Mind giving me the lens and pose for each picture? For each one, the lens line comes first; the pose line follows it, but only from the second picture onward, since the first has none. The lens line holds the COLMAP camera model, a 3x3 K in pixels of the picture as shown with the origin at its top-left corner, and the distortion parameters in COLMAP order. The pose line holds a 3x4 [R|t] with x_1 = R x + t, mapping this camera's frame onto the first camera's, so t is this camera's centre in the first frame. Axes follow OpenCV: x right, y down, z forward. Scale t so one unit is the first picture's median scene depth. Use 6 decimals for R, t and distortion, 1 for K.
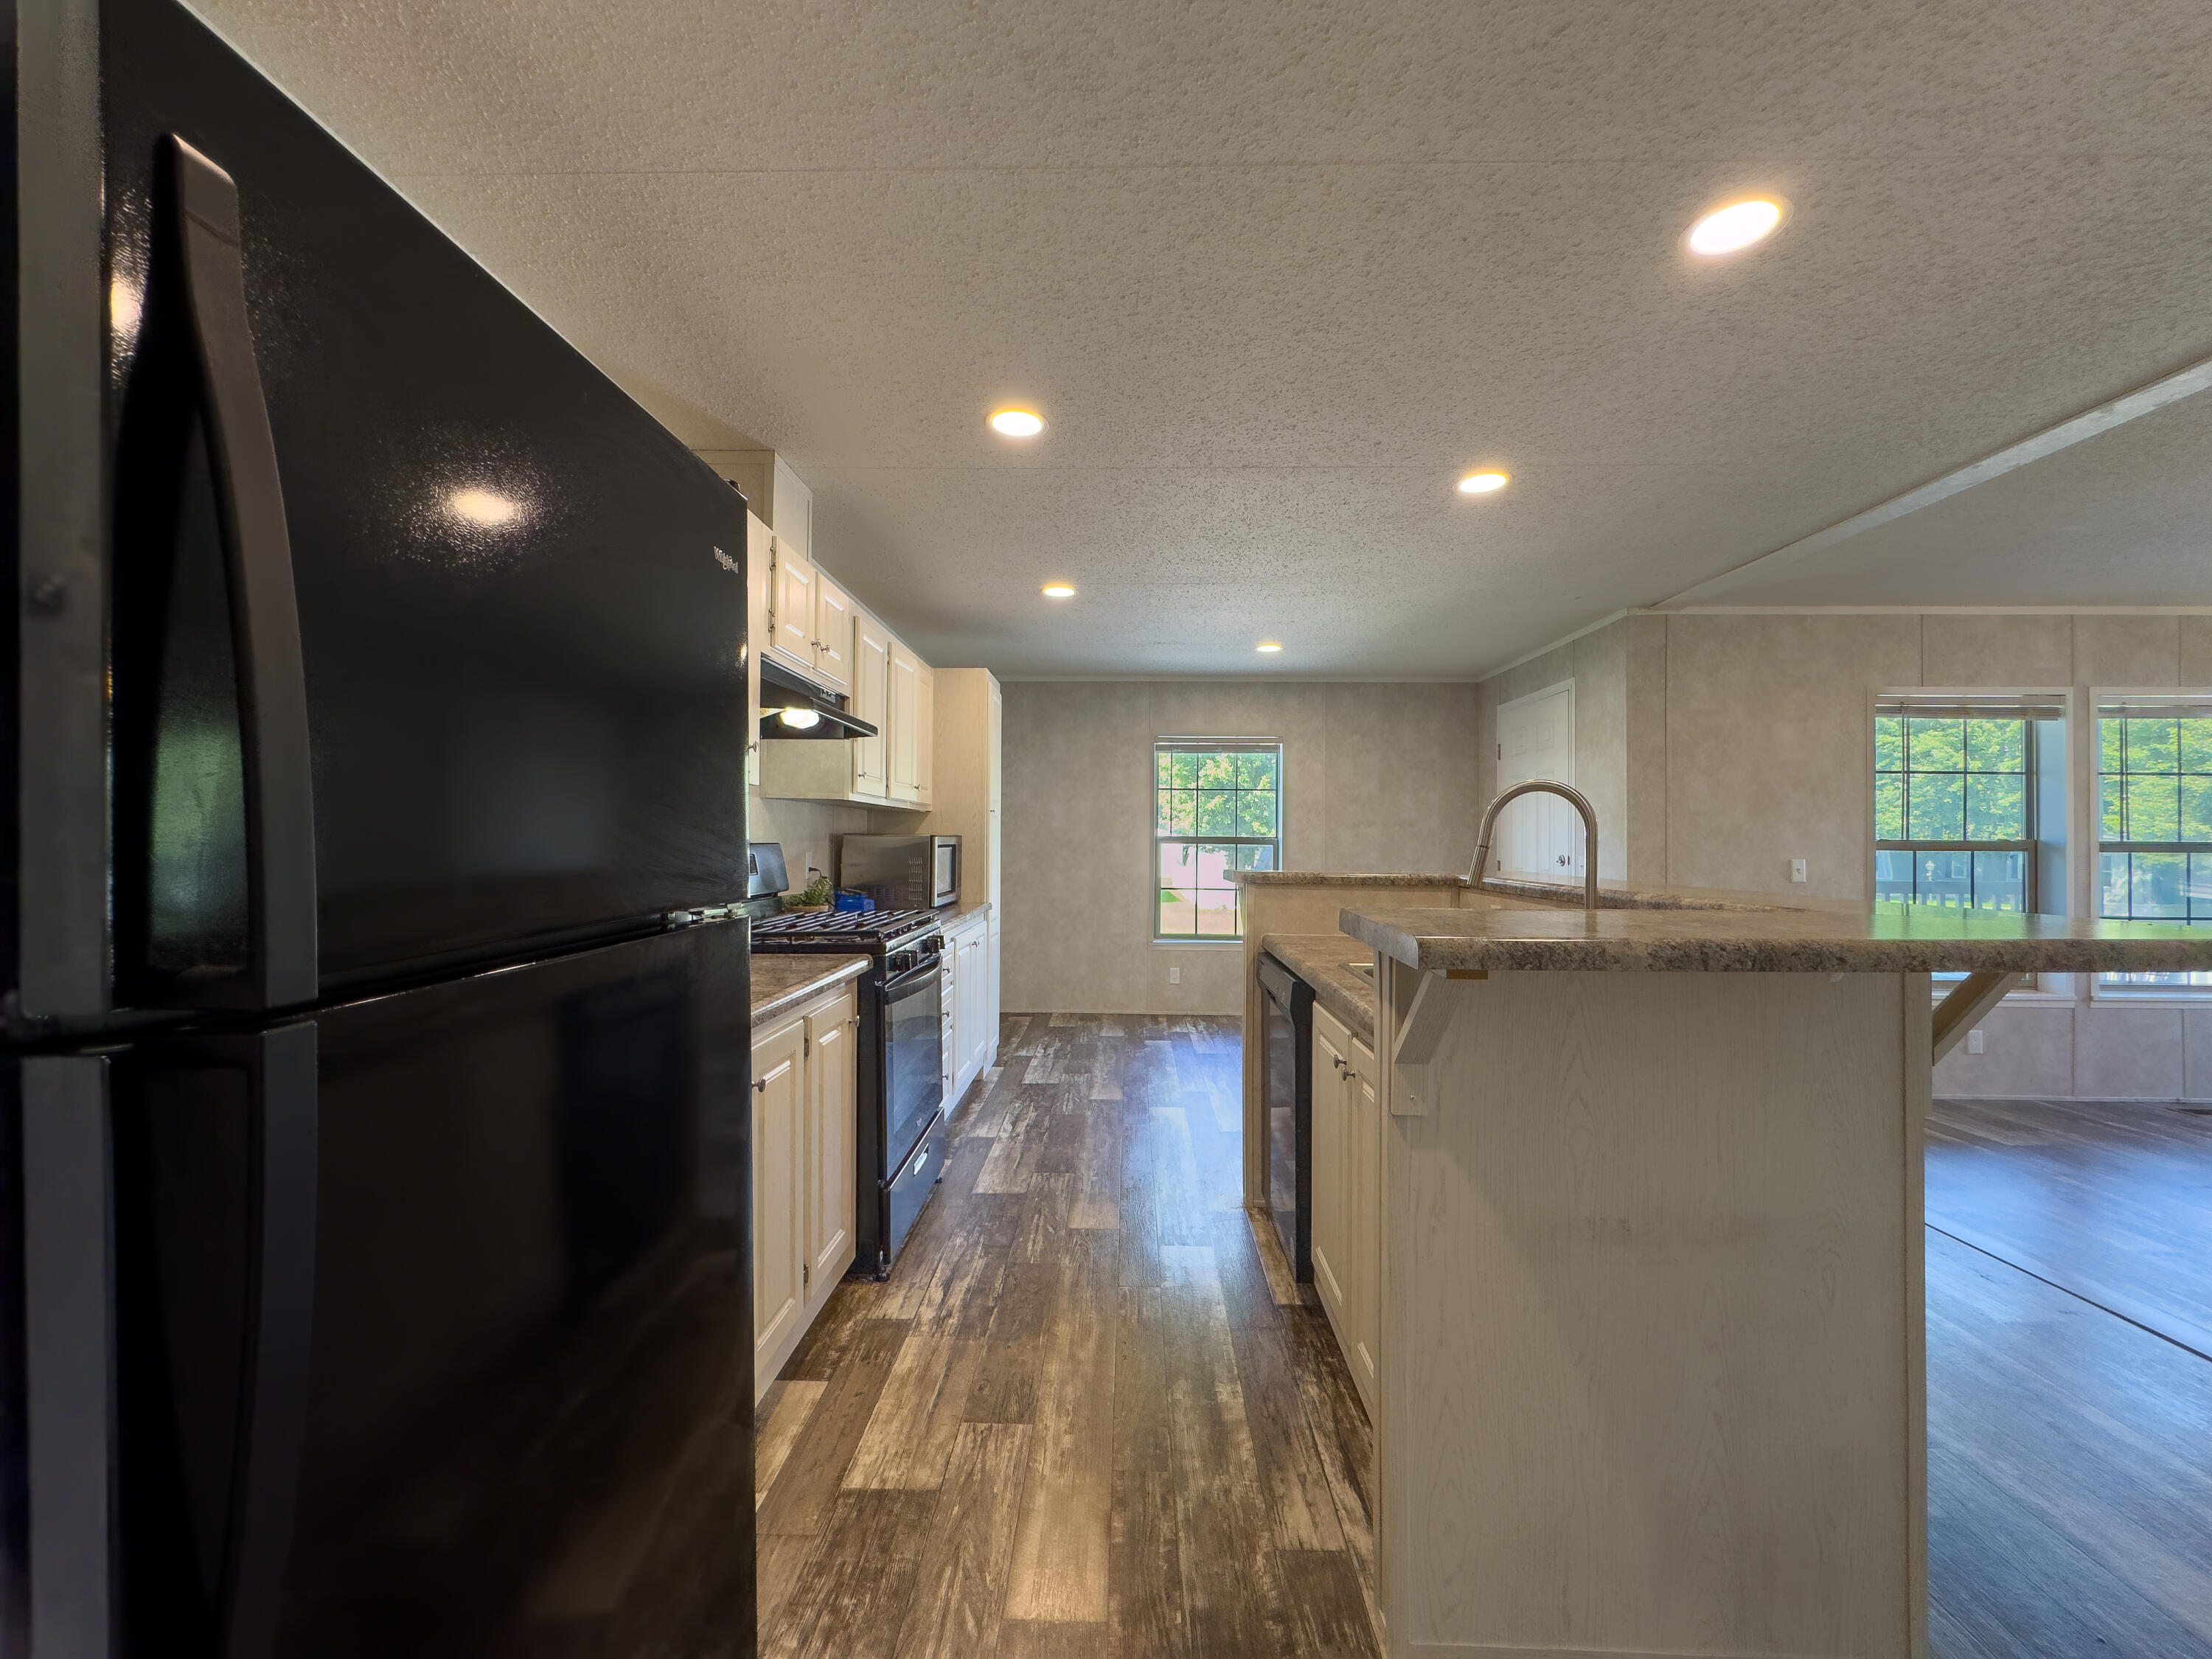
lens RADIAL K [[887.4, 0, 1102.5], [0, 887.4, 847.9], [0, 0, 1]] dist [-0.000655, 0.000107]
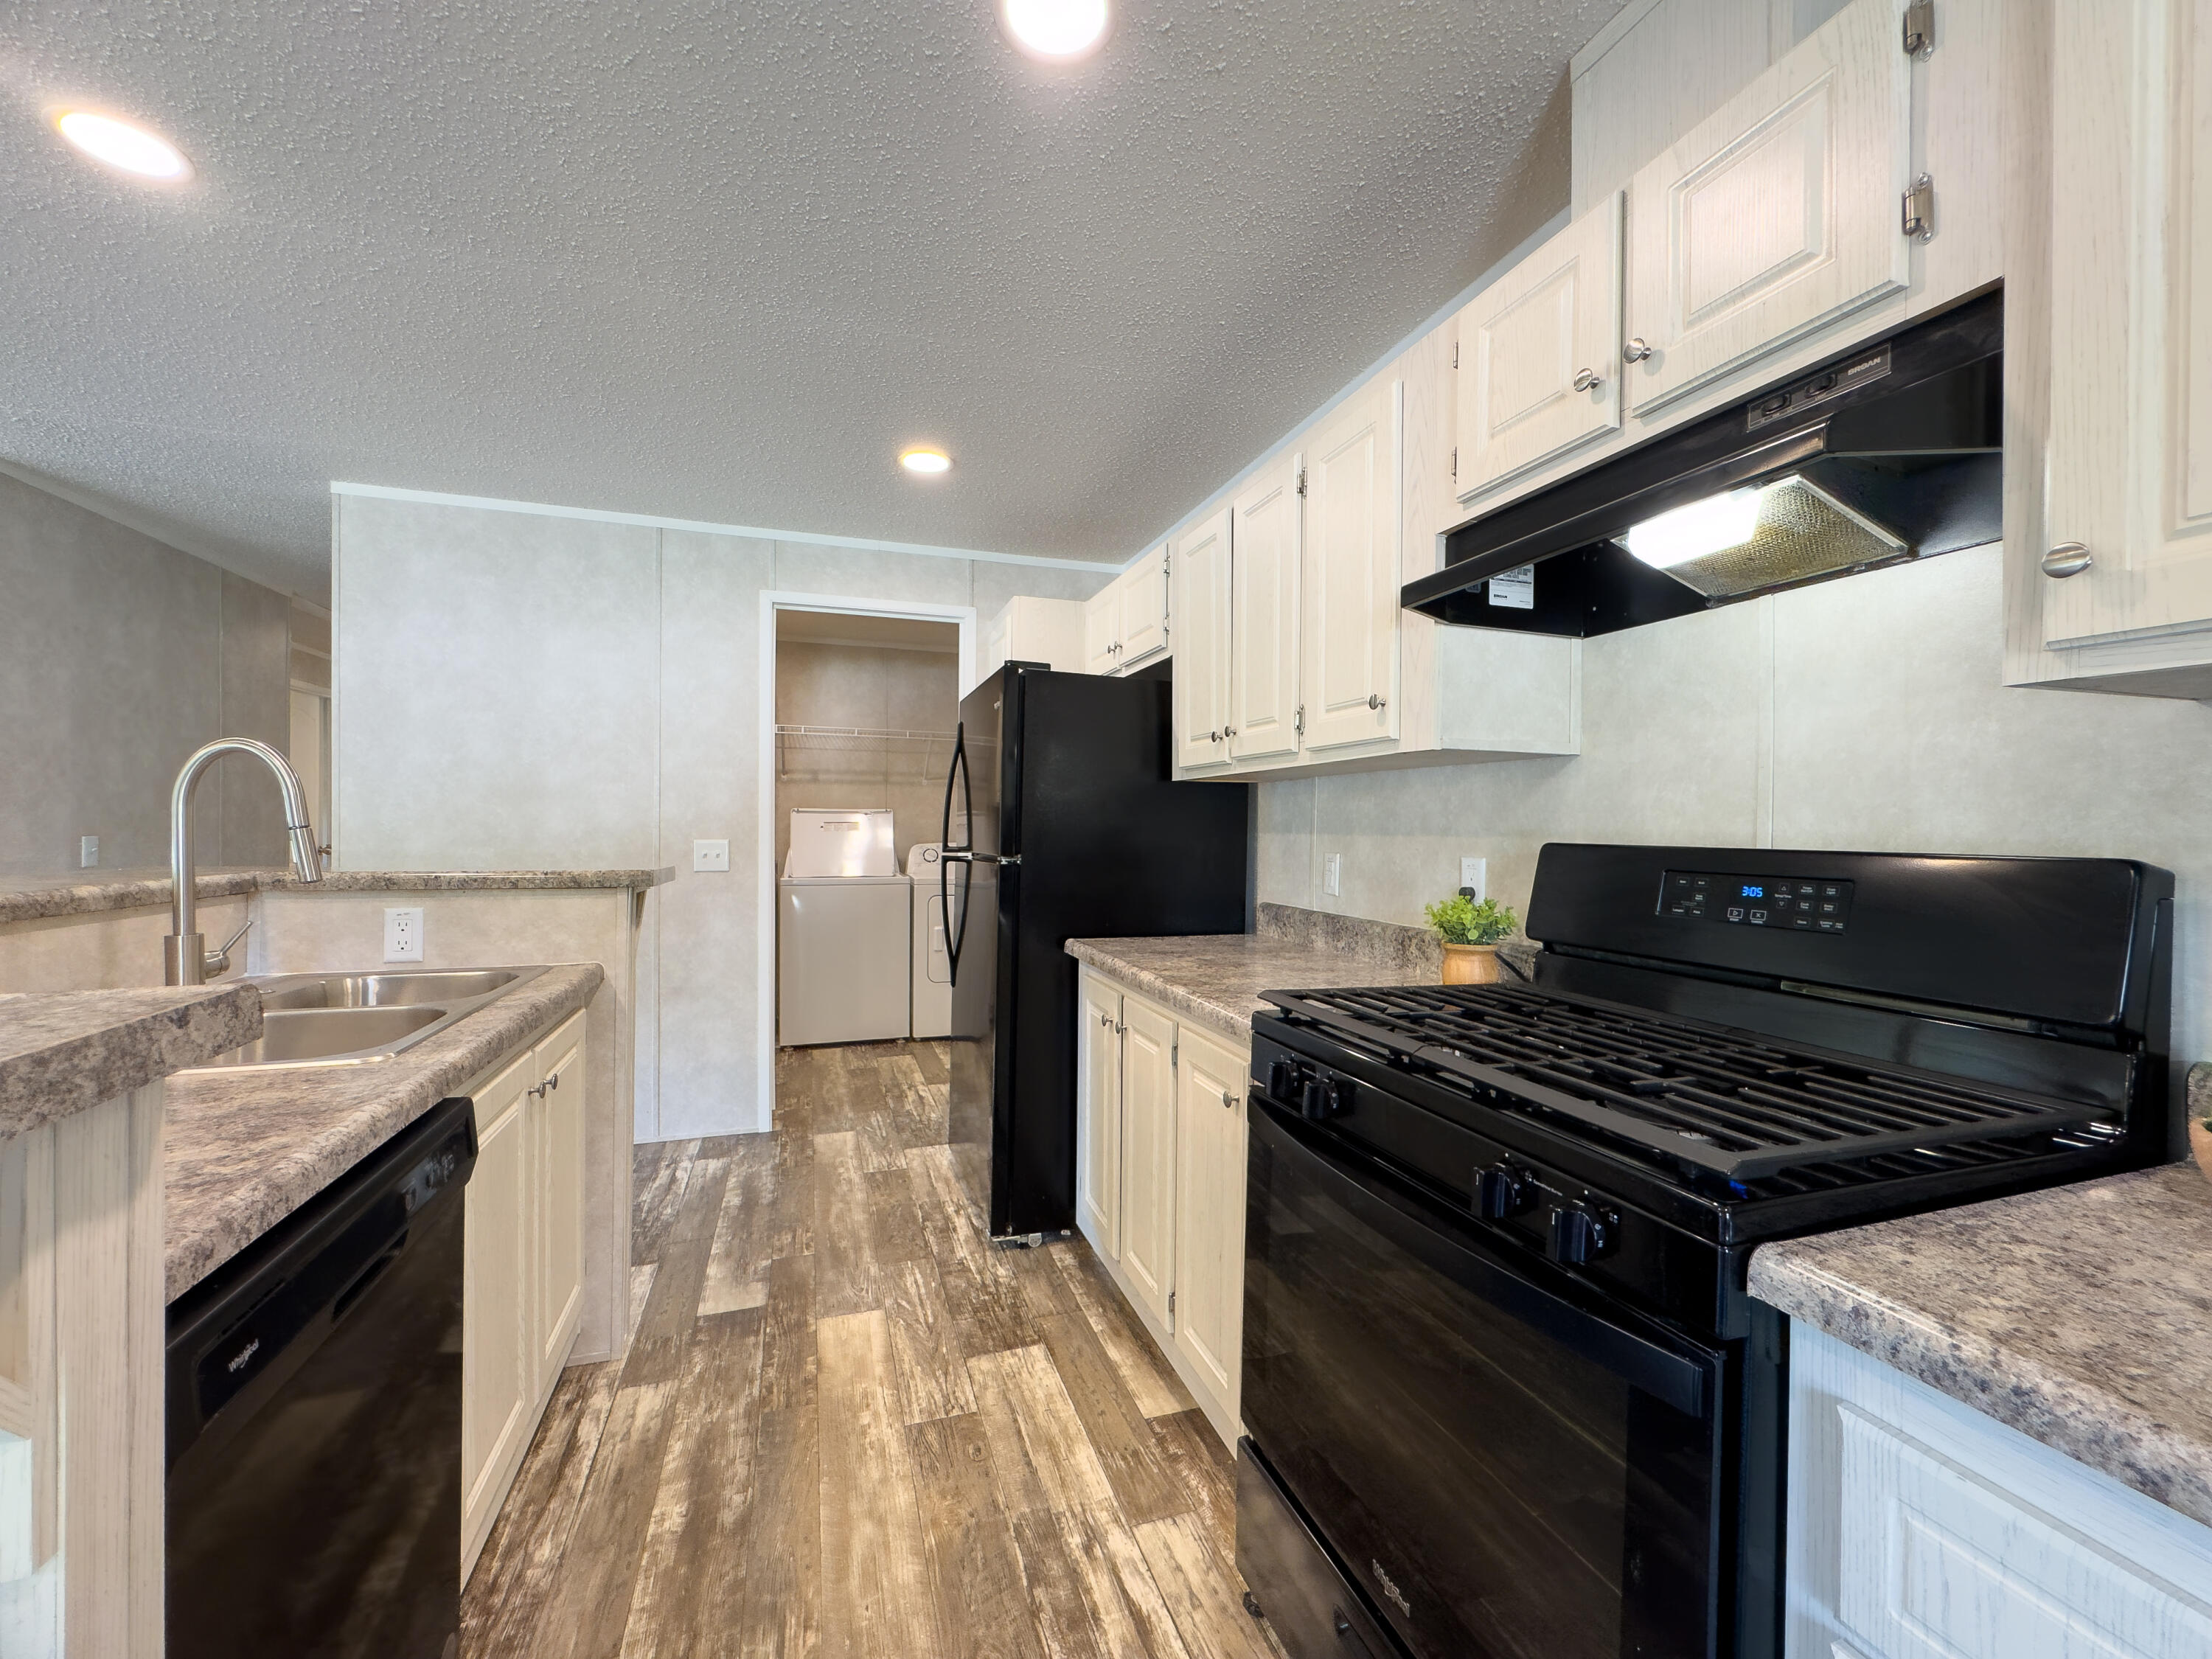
lens RADIAL K [[887.4, 0, 1099.4], [0, 887.4, 828.5], [0, 0, 1]] dist [-0.000655, 0.000107]
pose [[-0.939952, -0.011411, -0.341116, 0.062420], [-0.013489, 0.999902, 0.003720, -0.013054], [0.341040, 0.008098, -0.940014, 2.035532]]
